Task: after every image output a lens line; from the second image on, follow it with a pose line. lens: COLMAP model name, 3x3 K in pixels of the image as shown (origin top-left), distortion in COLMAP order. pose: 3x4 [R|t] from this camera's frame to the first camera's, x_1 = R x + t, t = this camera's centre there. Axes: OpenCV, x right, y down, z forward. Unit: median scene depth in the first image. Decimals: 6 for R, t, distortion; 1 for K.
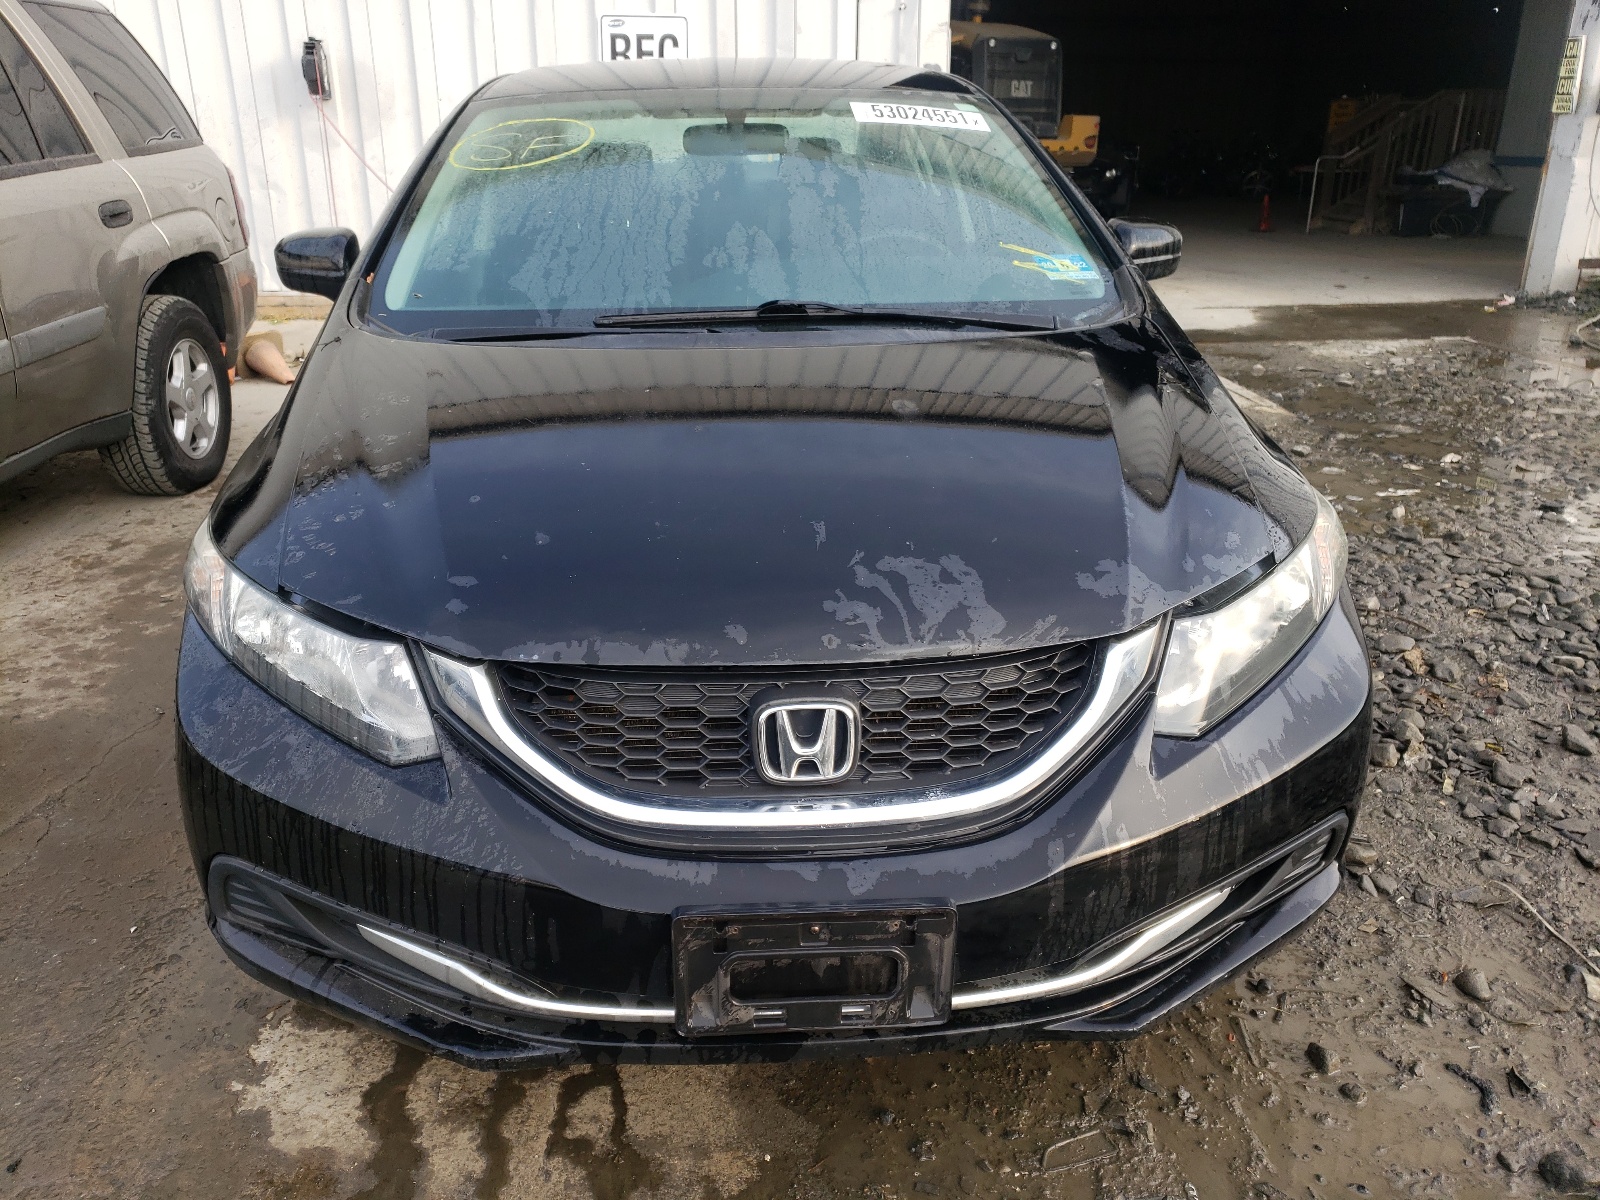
lens RADIAL K [[1329.1, 0, 796.9], [0, 1329.1, 603.8], [0, 0, 1]] dist [0.053751, -0.008034]
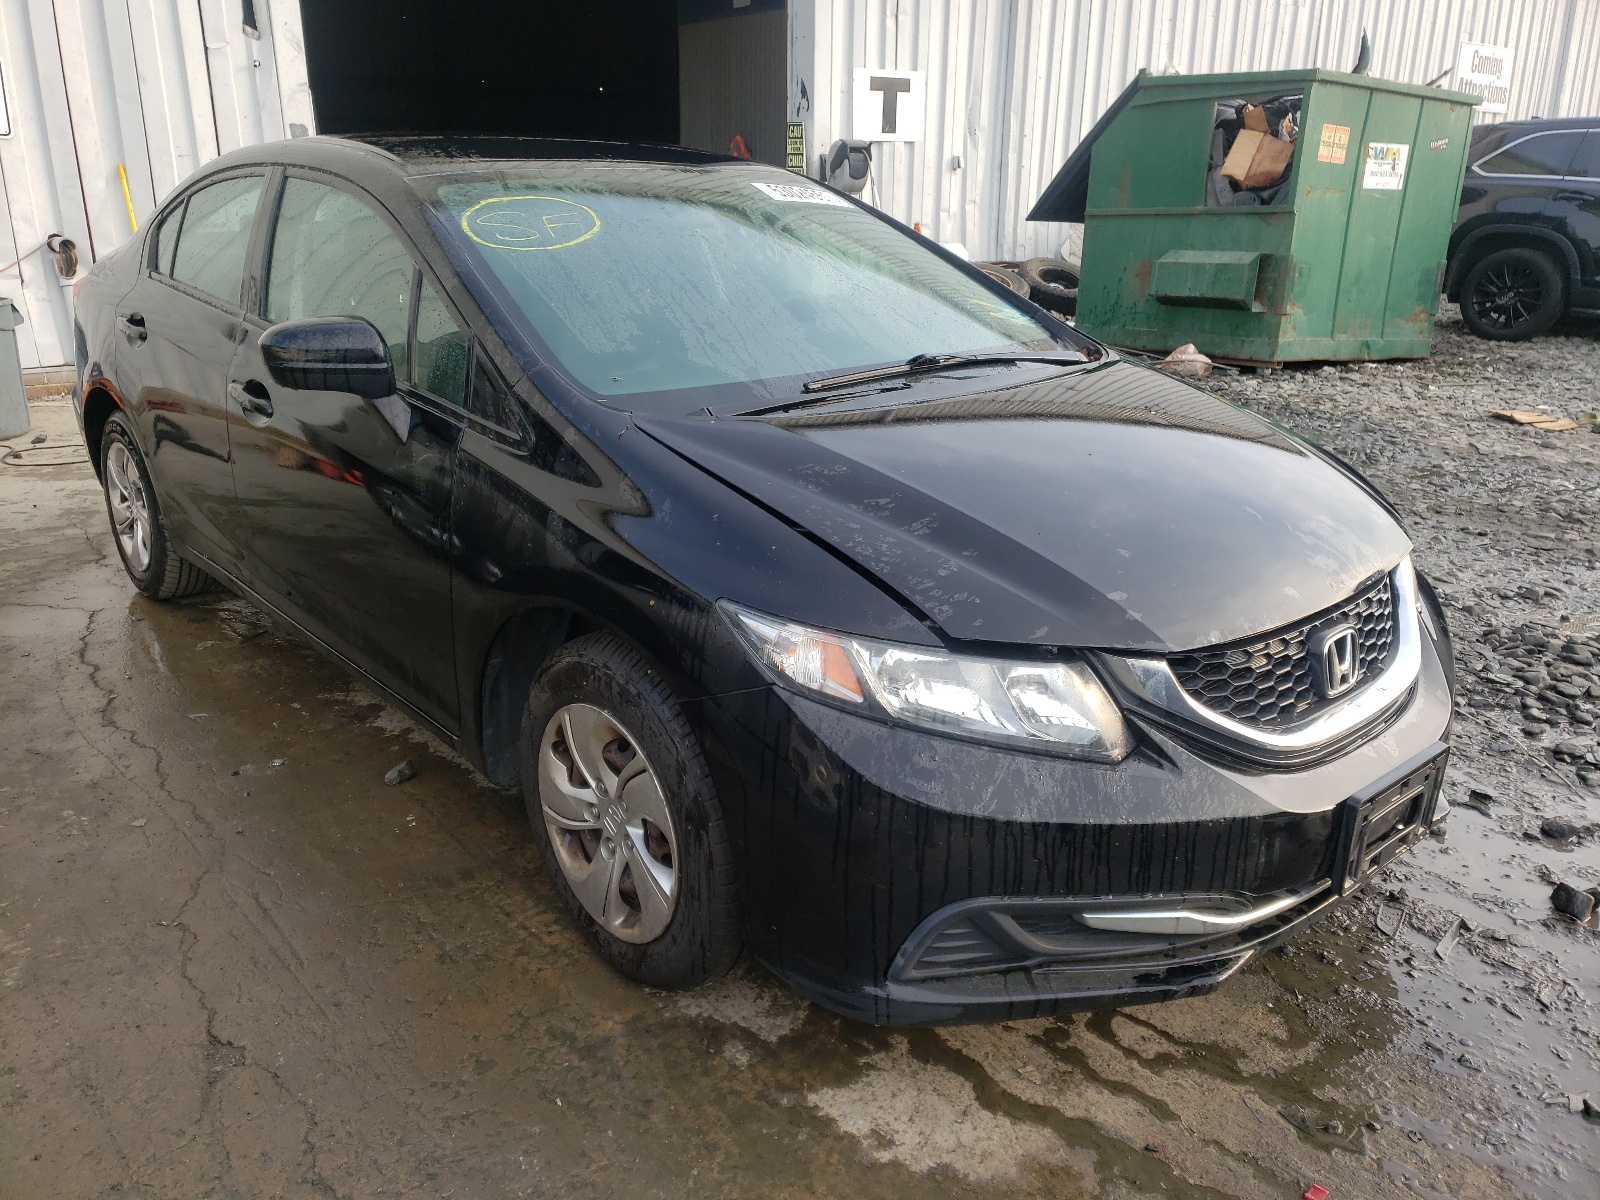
lens RADIAL K [[1329.1, 0, 796.9], [0, 1329.1, 603.8], [0, 0, 1]] dist [0.053751, -0.008034]
pose [[0.752015, -0.180221, 0.634030, -0.851273], [0.205744, 0.978016, 0.033968, -0.075637], [-0.626213, 0.104903, 0.772562, 0.191547]]
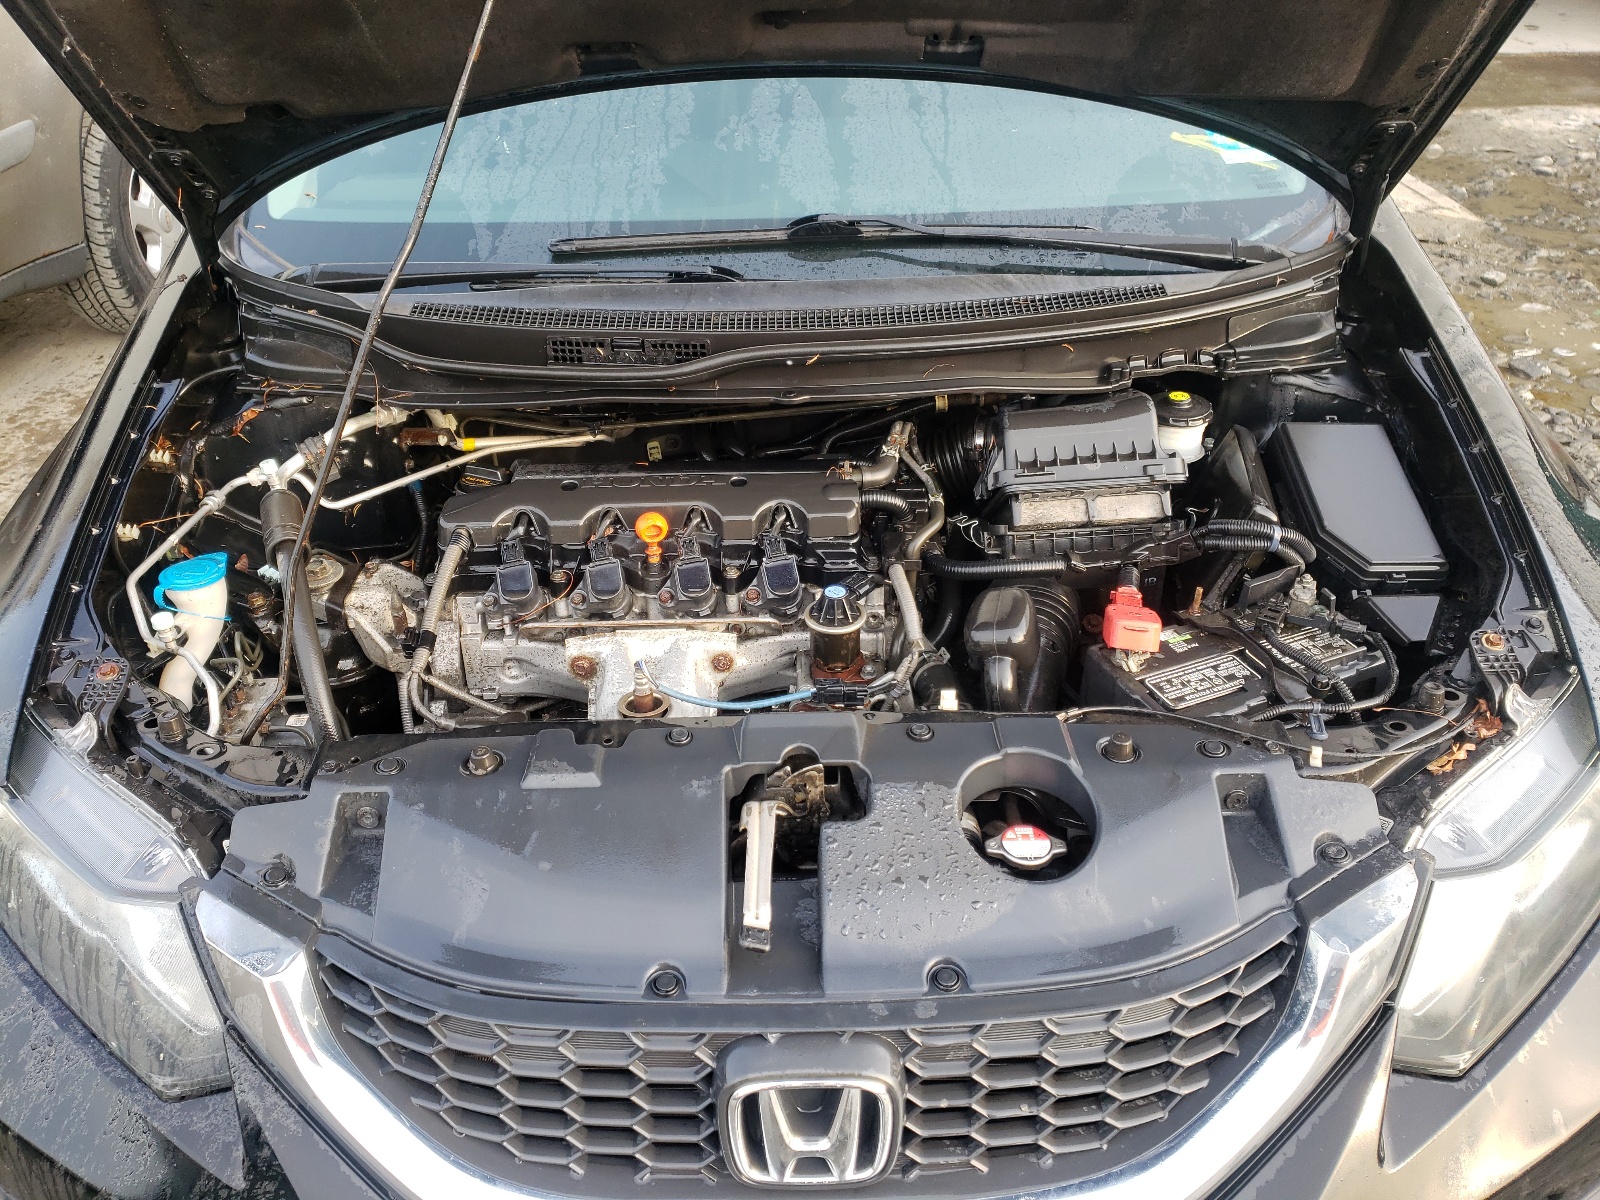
lens RADIAL K [[1329.1, 0, 796.9], [0, 1329.1, 603.8], [0, 0, 1]] dist [0.053751, -0.008034]
pose [[0.997676, 0.022286, -0.064396, 0.022392], [-0.009989, 0.982631, 0.185301, -0.155405], [0.067407, -0.184227, 0.980570, 0.291802]]
